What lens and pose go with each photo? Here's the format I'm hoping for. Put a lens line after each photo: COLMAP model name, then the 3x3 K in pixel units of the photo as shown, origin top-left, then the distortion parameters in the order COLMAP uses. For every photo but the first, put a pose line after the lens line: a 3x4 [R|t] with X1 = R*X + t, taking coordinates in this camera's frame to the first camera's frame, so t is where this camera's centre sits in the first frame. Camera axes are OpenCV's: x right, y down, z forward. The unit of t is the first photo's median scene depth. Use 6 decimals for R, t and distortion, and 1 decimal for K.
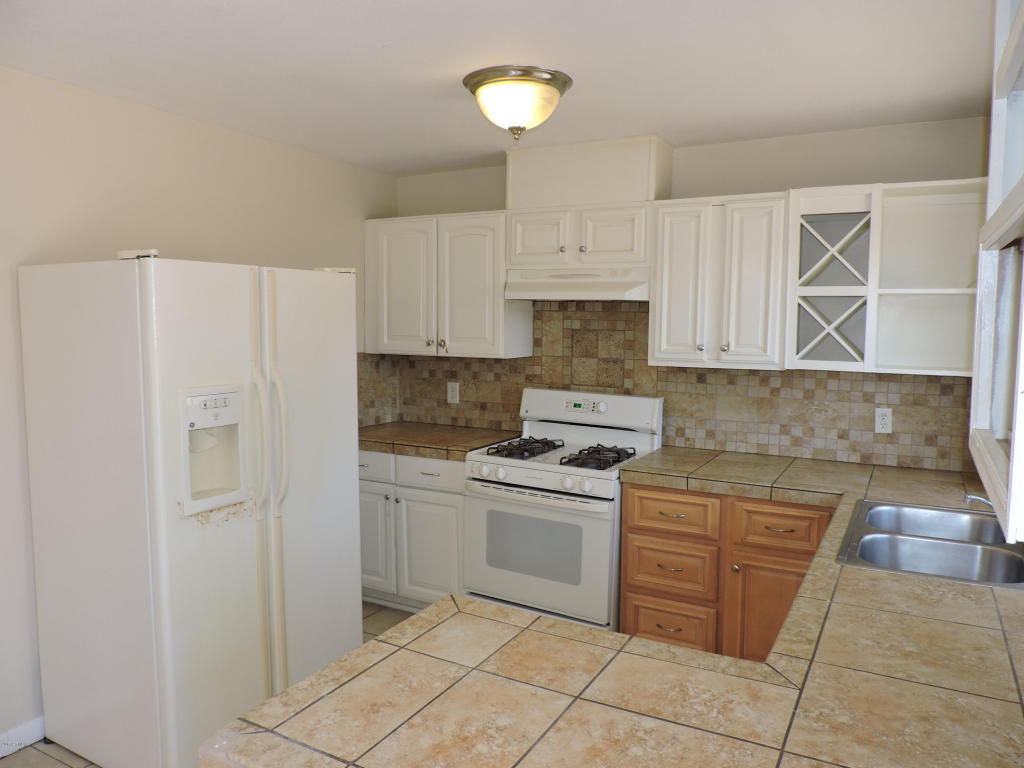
lens RADIAL K [[733.1, 0, 518.3], [0, 733.1, 380.6], [0, 0, 1]] dist [-0.029500, 0.000082]
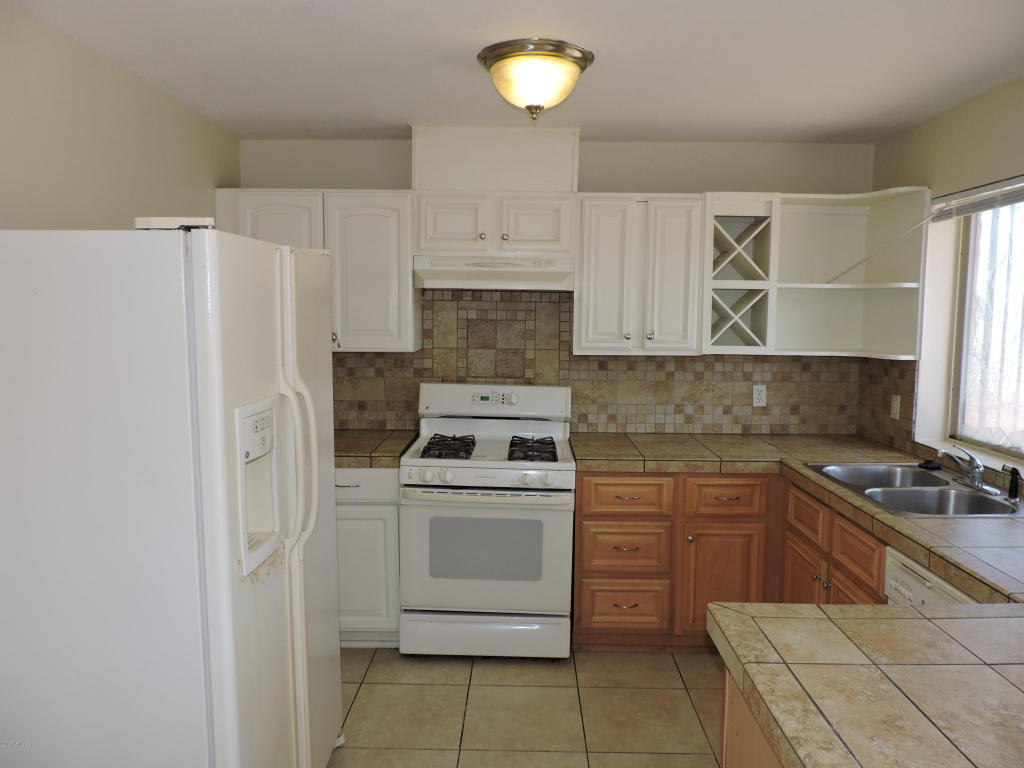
lens RADIAL K [[733.1, 0, 518.3], [0, 733.1, 380.6], [0, 0, 1]] dist [-0.029500, 0.000082]
pose [[0.882076, -0.047856, 0.468670, -0.379450], [0.038837, 0.998828, 0.028897, -0.017942], [-0.469504, -0.007287, 0.882900, 0.141085]]
